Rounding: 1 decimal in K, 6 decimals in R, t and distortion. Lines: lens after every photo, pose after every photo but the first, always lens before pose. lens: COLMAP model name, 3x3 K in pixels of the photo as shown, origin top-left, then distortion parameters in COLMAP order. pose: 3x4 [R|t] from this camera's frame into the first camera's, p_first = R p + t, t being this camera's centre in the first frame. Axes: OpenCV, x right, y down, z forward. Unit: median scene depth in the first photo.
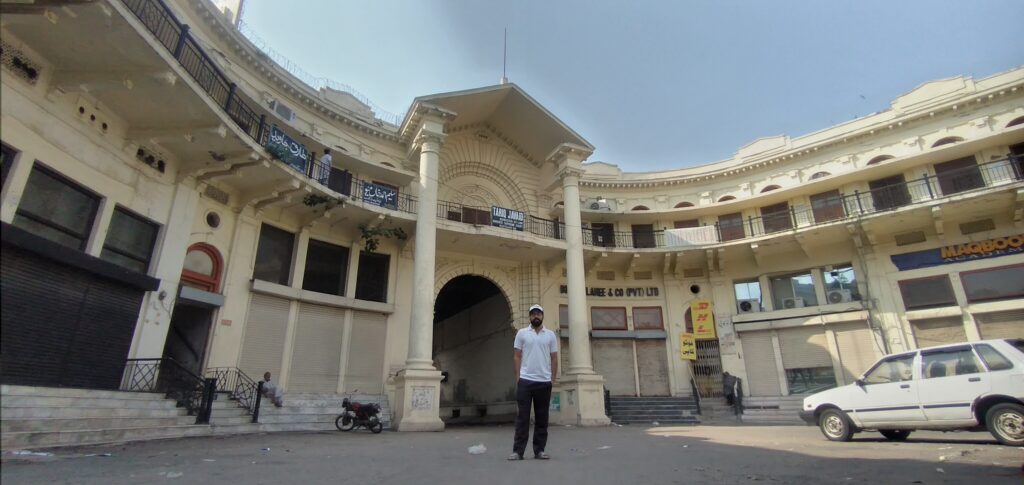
lens RADIAL K [[482.5, 0, 512.0], [0, 482.5, 242.5], [0, 0, 1]] dist [0.008140, -0.000835]
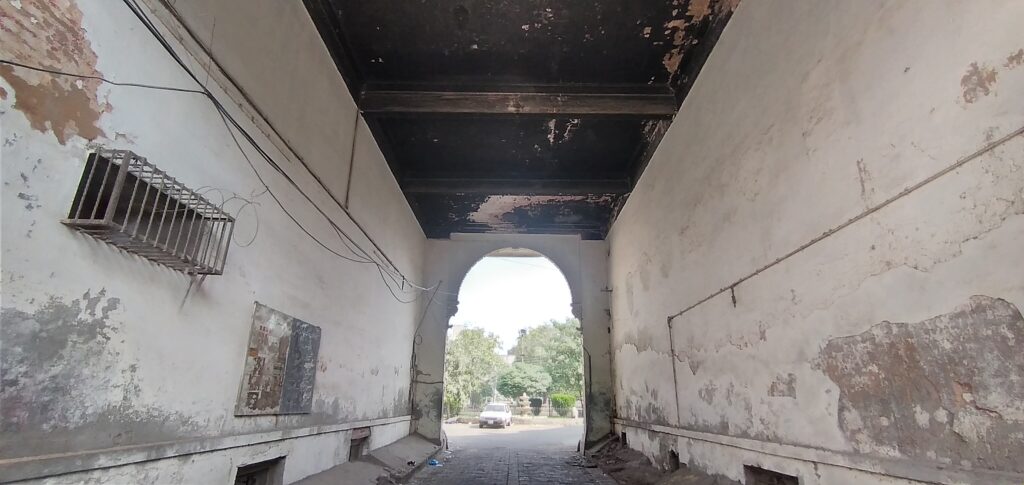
lens RADIAL K [[482.5, 0, 512.0], [0, 482.5, 242.5], [0, 0, 1]] dist [0.008140, -0.000835]
pose [[-0.892130, 0.138530, 0.430015, -0.433442], [-0.158697, 0.795079, -0.585376, 0.544619], [-0.422988, -0.590474, -0.687329, 1.661066]]
